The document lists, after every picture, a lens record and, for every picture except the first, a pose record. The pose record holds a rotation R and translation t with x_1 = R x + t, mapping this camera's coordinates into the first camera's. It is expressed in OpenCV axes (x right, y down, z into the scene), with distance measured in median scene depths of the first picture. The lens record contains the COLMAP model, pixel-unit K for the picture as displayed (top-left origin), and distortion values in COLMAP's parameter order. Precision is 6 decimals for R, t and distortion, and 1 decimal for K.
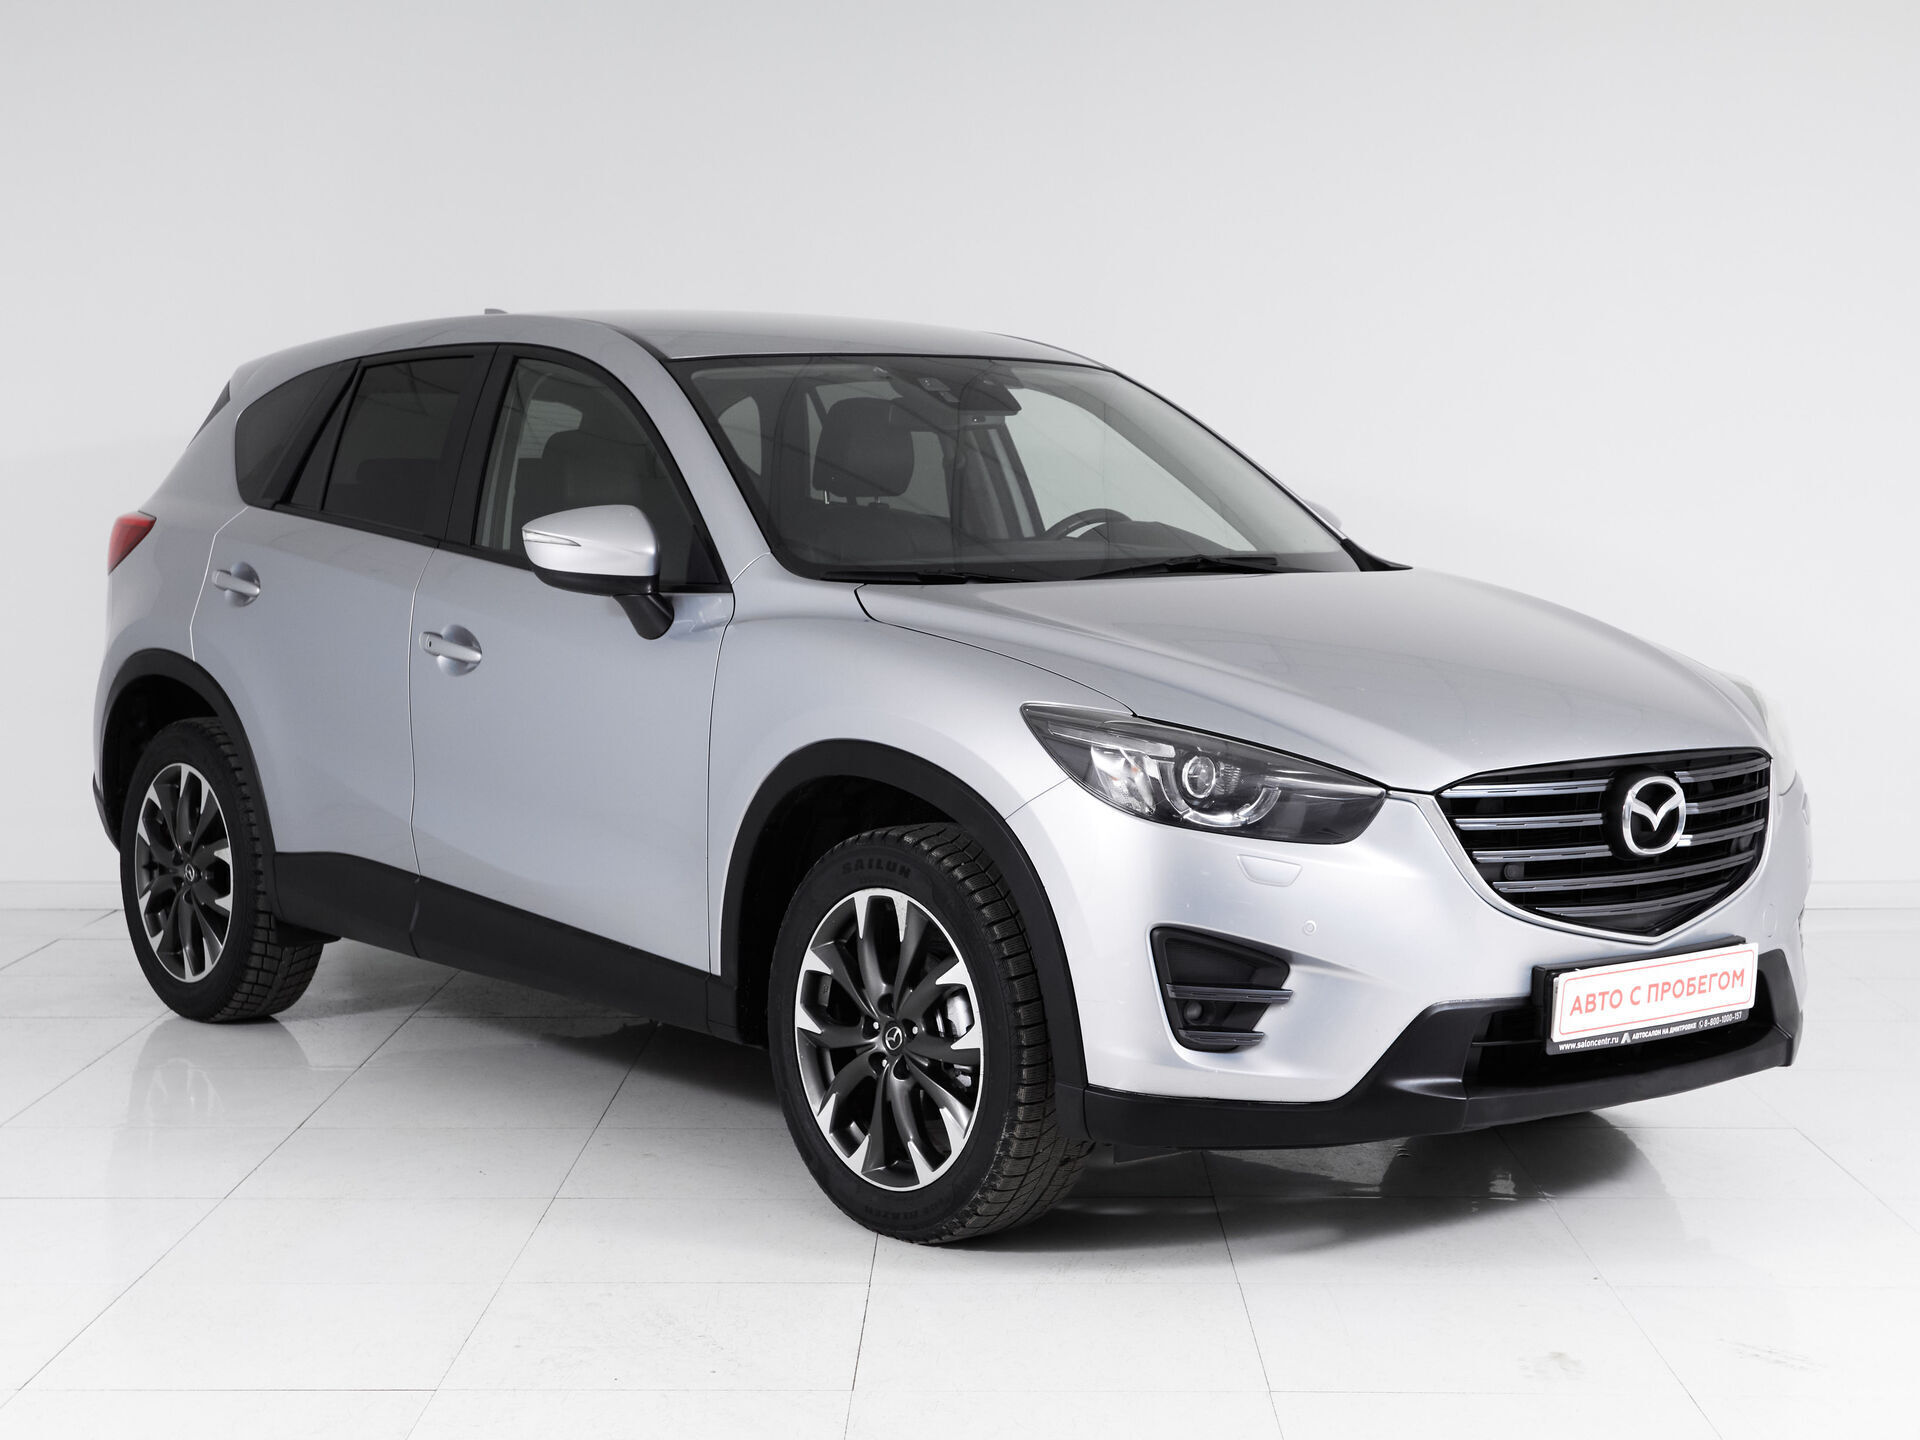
lens RADIAL K [[3146.8, 0, 960.0], [0, 3146.8, 720.0], [0, 0, 1]] dist [0.311703, -2.884197]
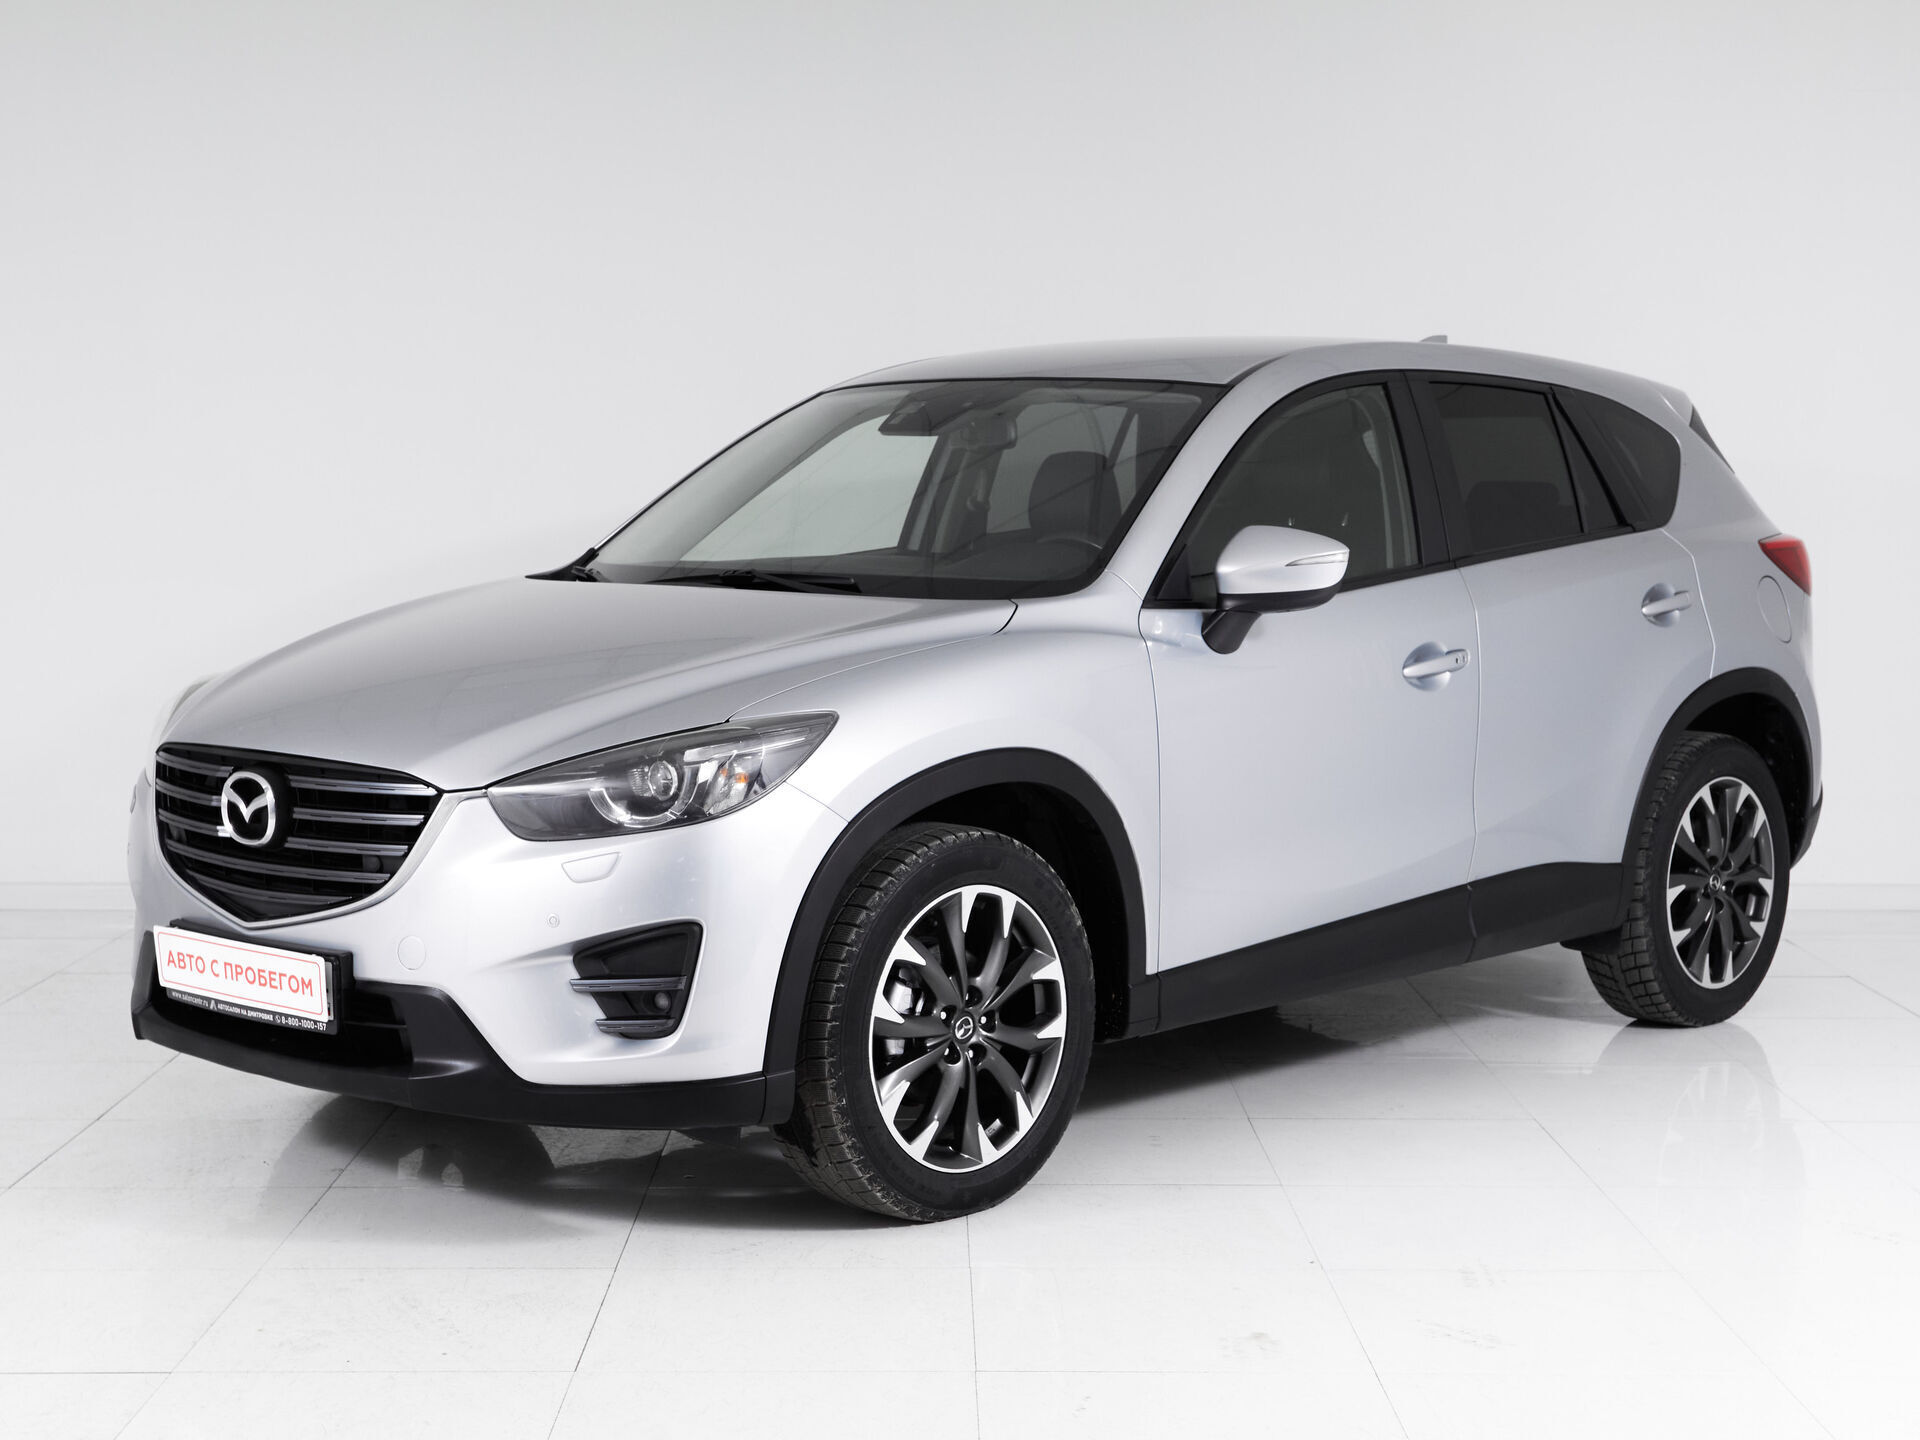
lens RADIAL K [[3146.8, 0, 960.0], [0, 3146.8, 720.0], [0, 0, 1]] dist [0.311703, -2.884197]
pose [[0.140162, 0.083095, -0.986636, 1.316188], [-0.090669, 0.993363, 0.070781, -0.097770], [0.985968, 0.079537, 0.146766, 1.087653]]
